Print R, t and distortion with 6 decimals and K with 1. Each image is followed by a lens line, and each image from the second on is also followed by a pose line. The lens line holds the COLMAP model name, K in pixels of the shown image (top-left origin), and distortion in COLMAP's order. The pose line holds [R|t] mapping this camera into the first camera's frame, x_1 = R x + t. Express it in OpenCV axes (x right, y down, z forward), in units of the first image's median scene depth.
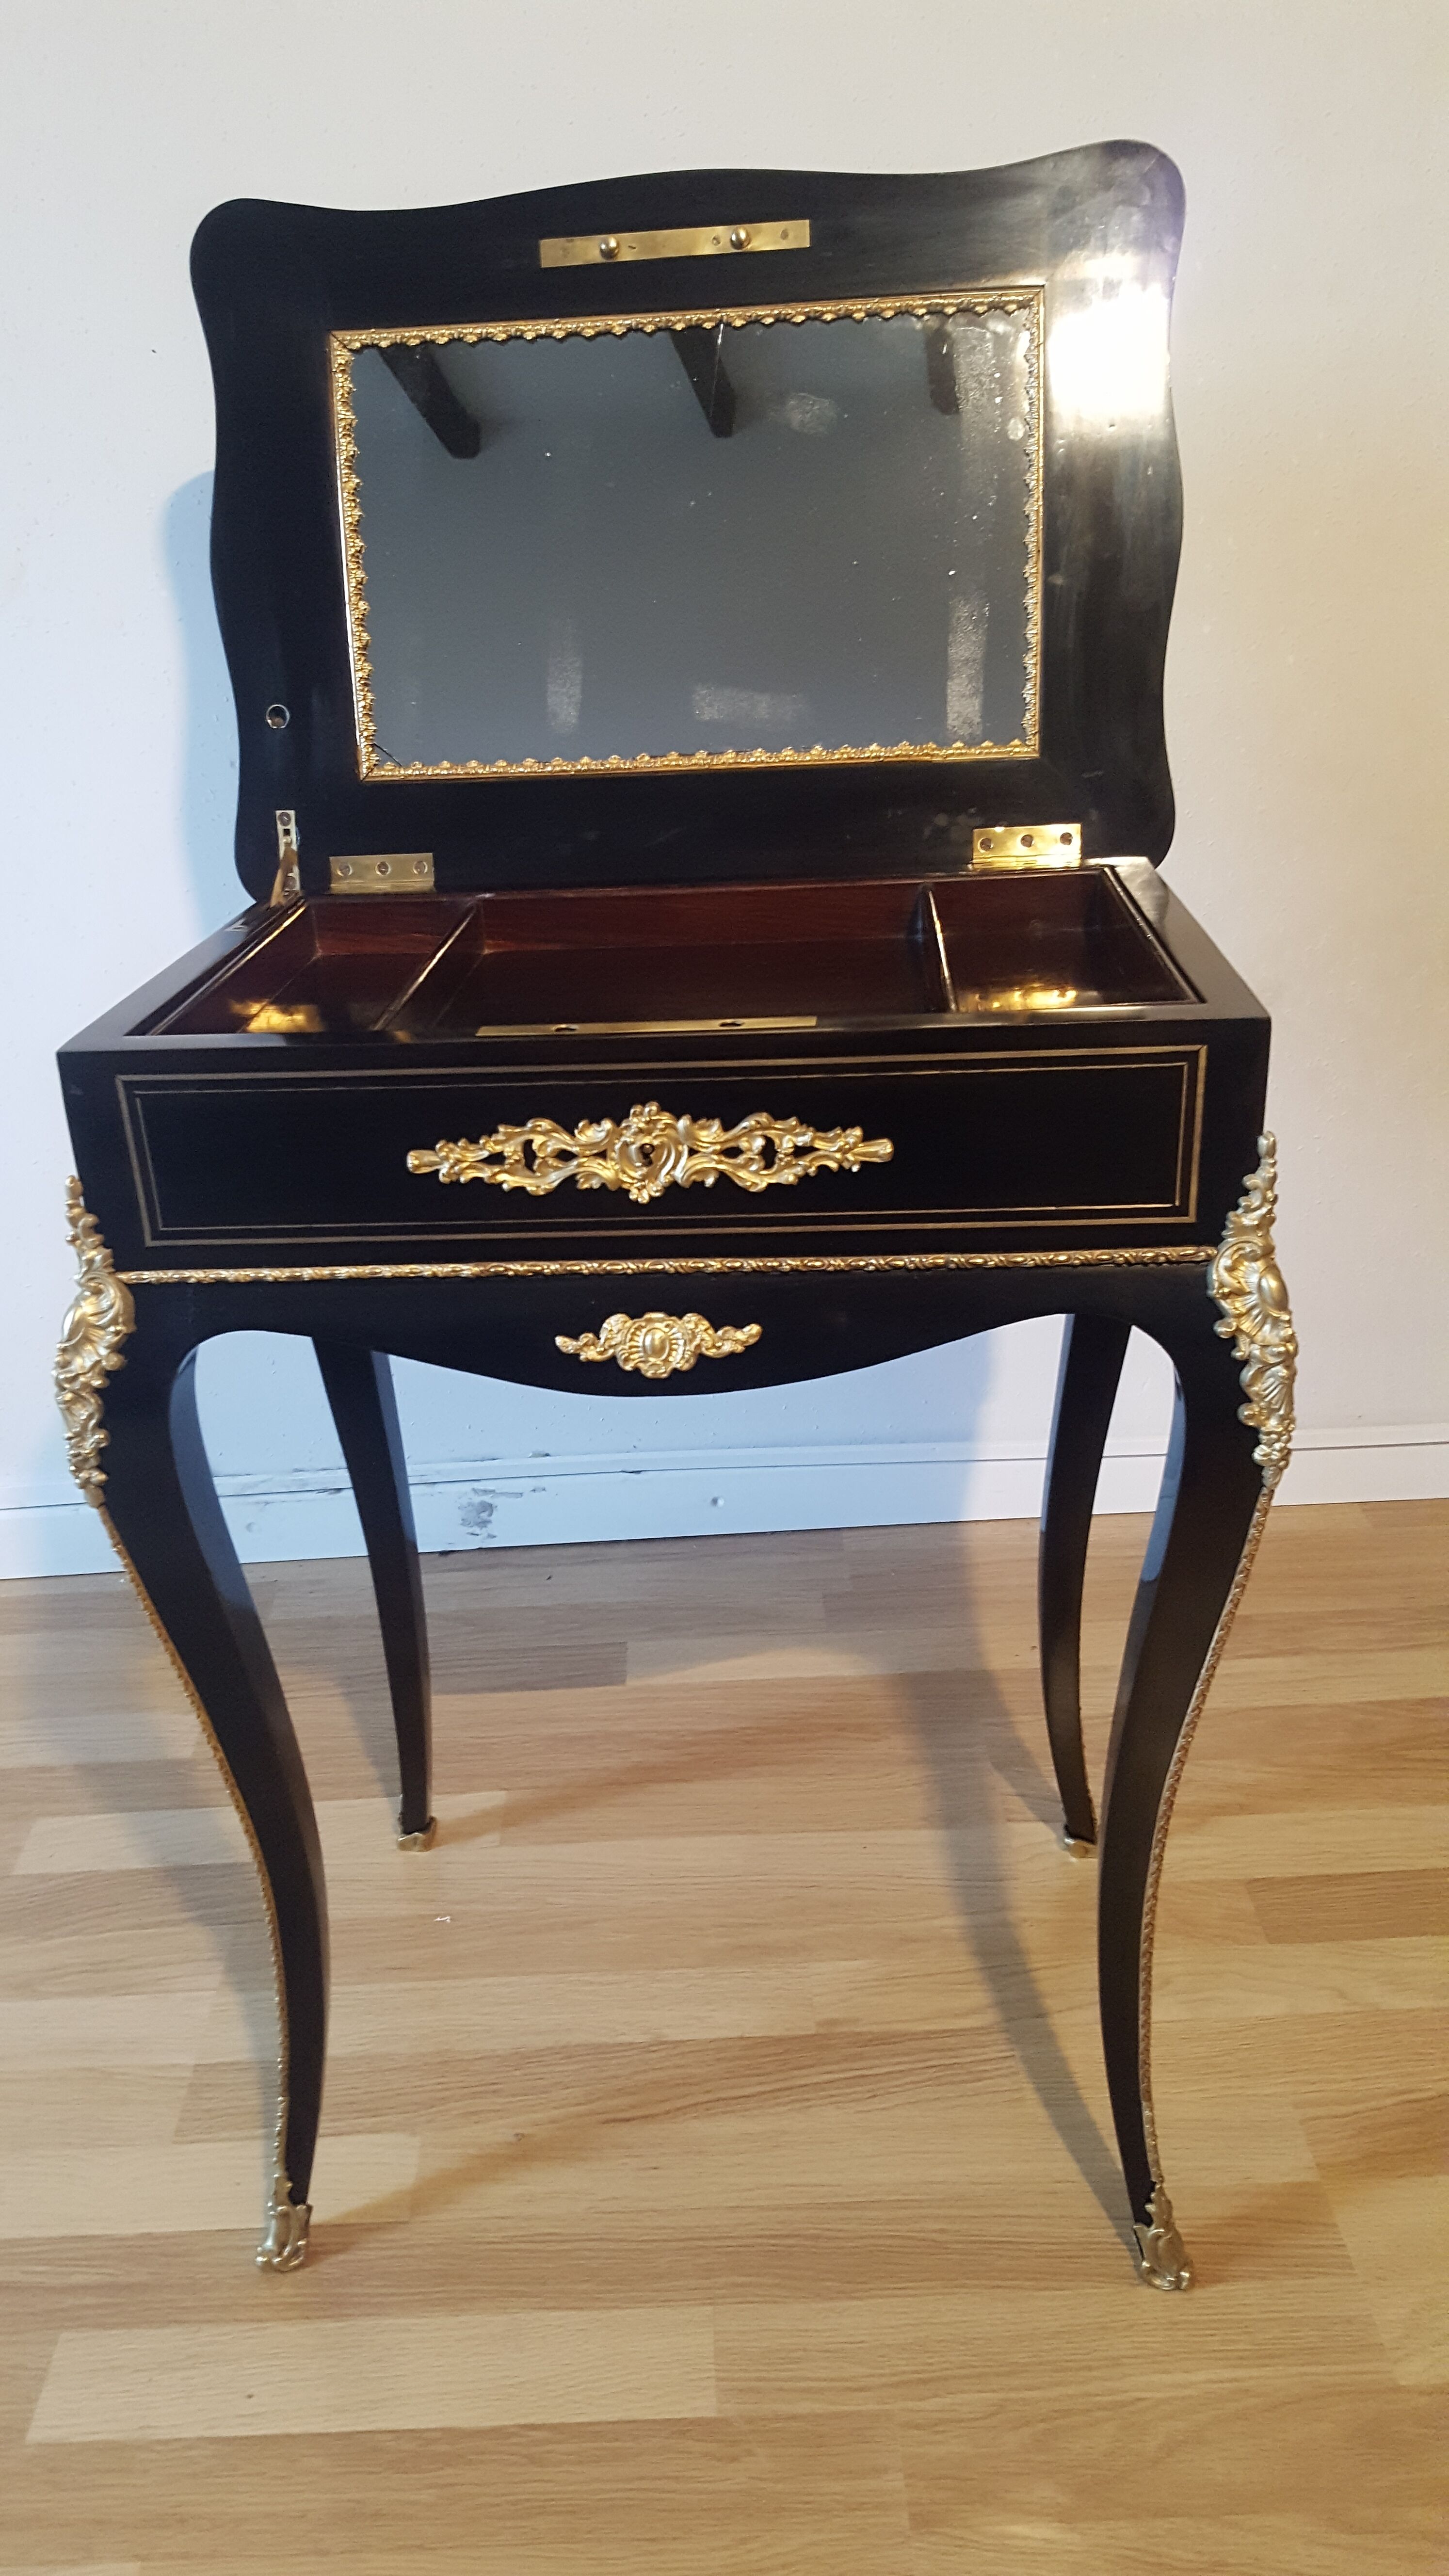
lens RADIAL K [[1996.0, 0, 703.0], [0, 1996.0, 1324.4], [0, 0, 1]] dist [0.022946, -0.051379]
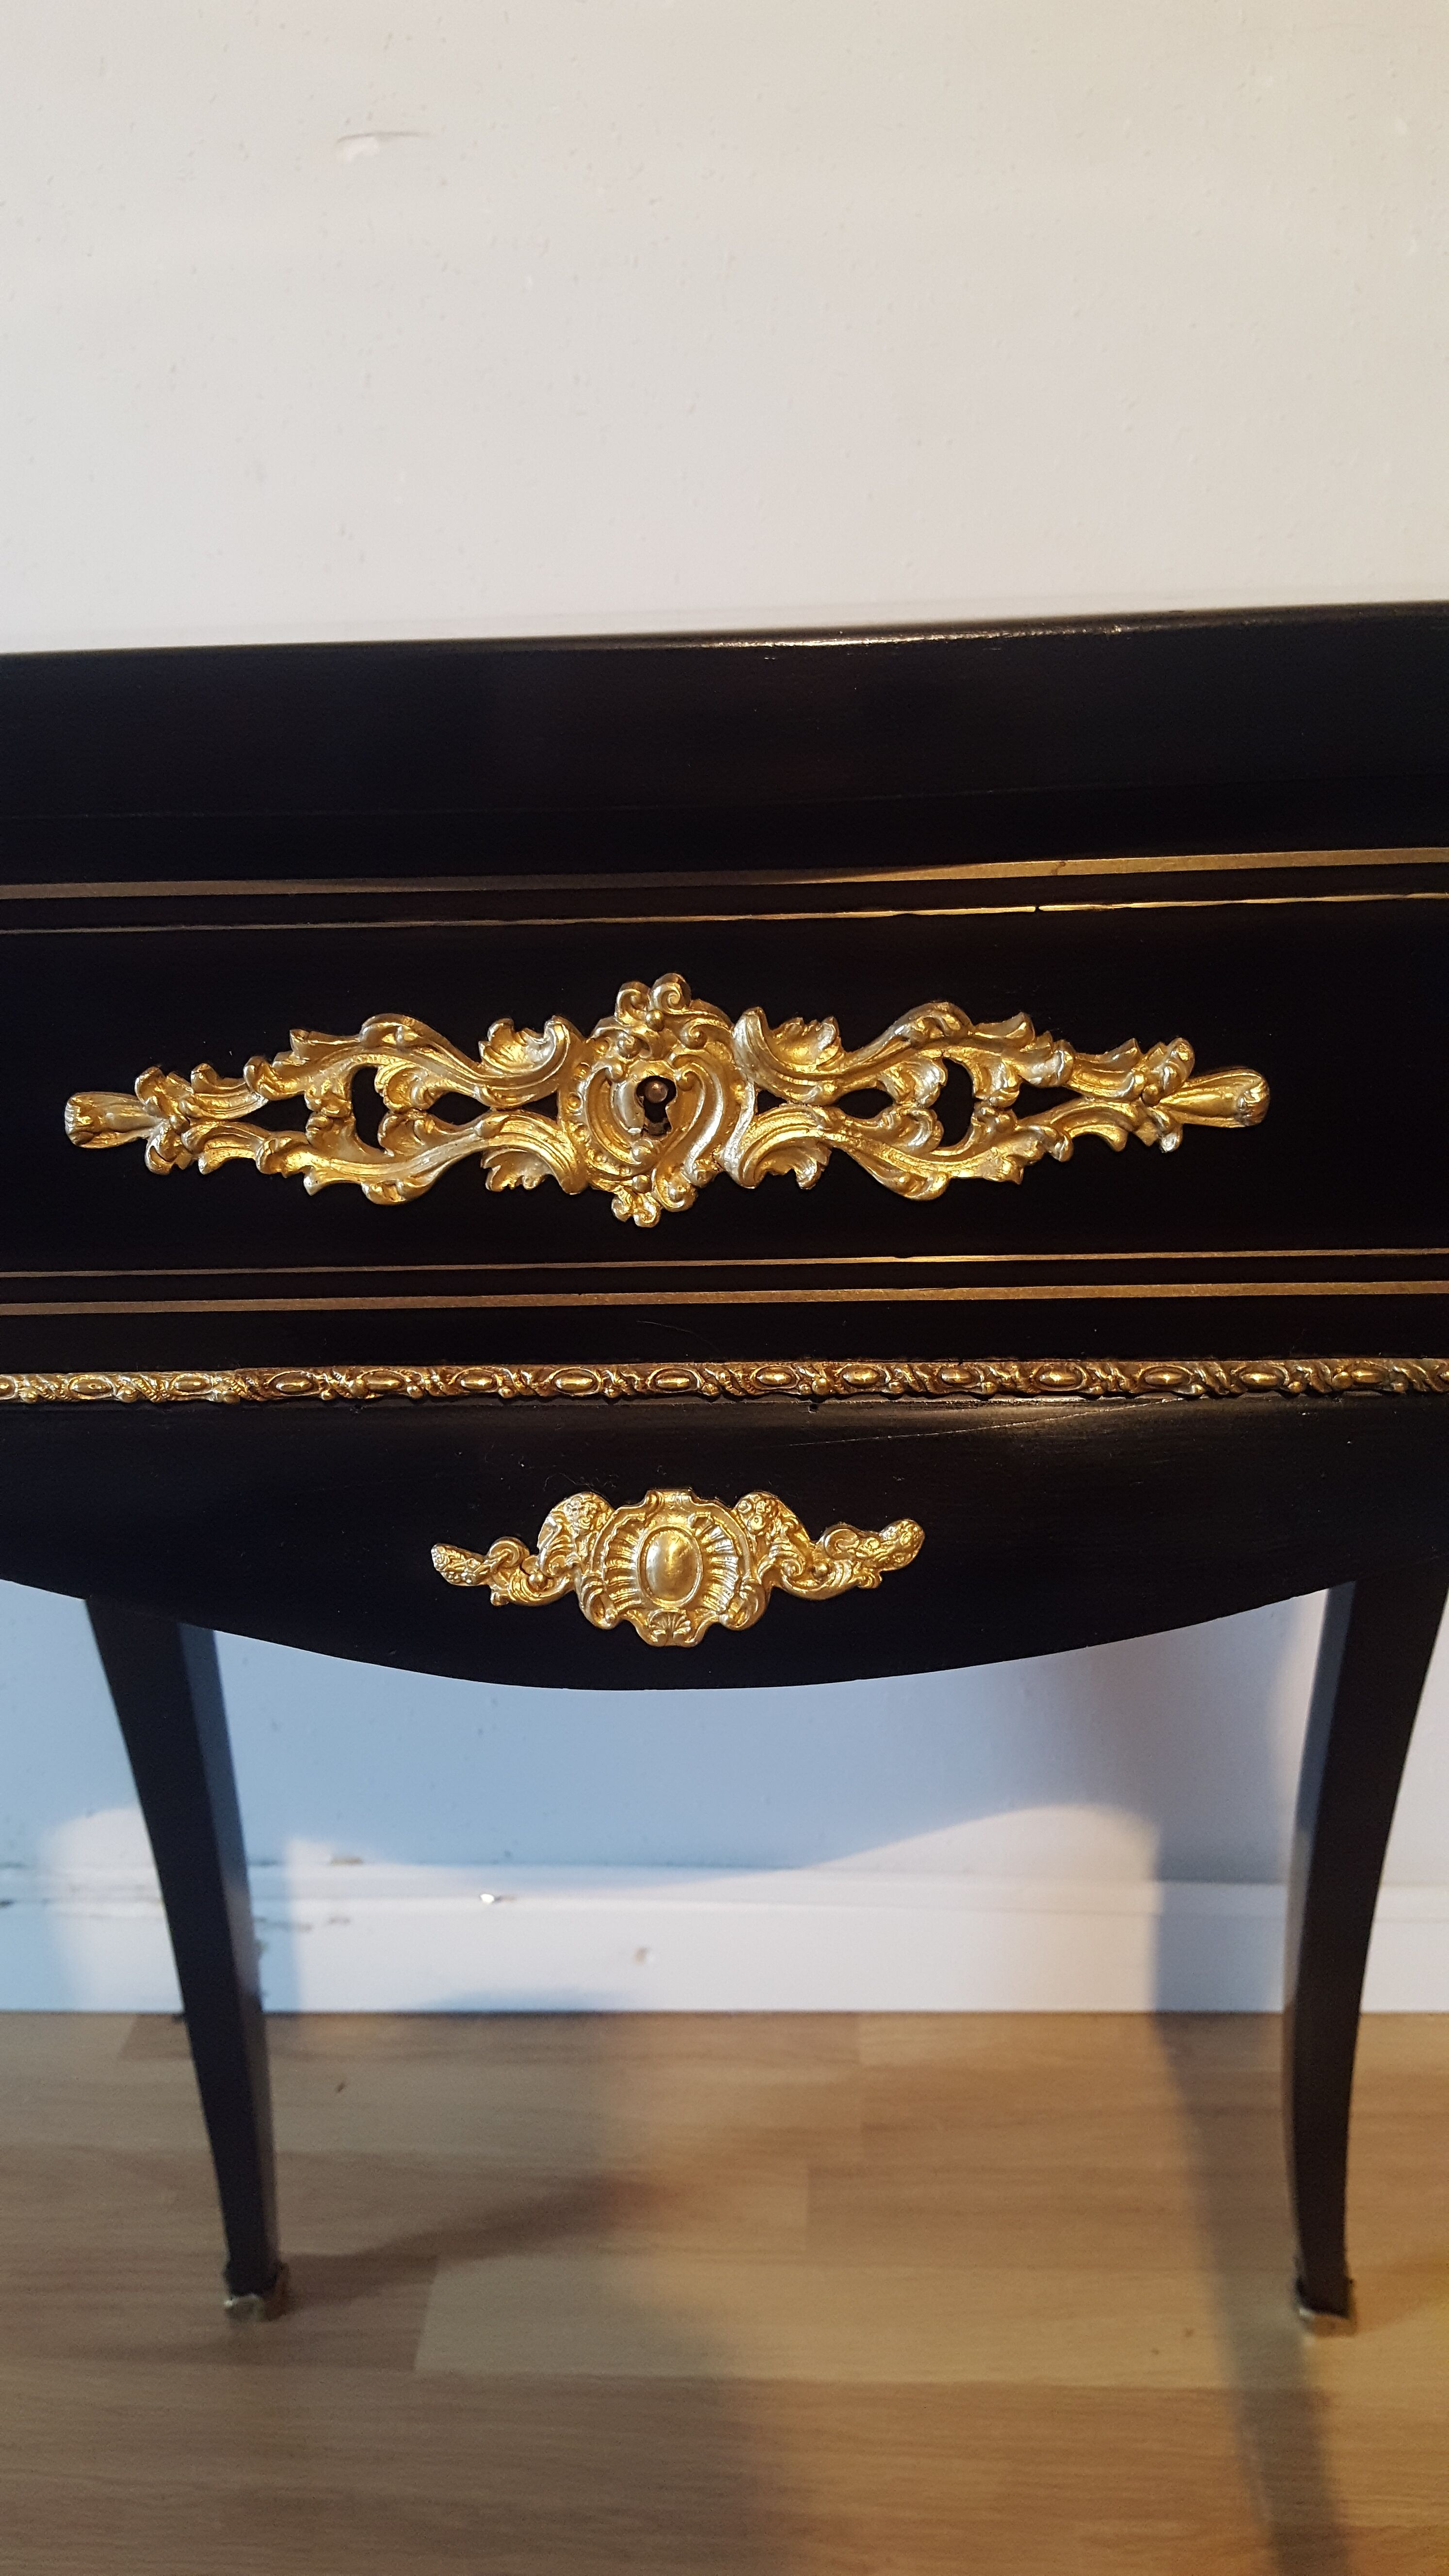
lens RADIAL K [[1996.0, 0, 715.4], [0, 1996.0, 1298.5], [0, 0, 1]] dist [0.022946, -0.051379]
pose [[0.999885, 0.008048, 0.012828, -0.020519], [-0.007294, 0.998302, -0.057787, -0.022411], [-0.013272, 0.057687, 0.998247, 0.591694]]
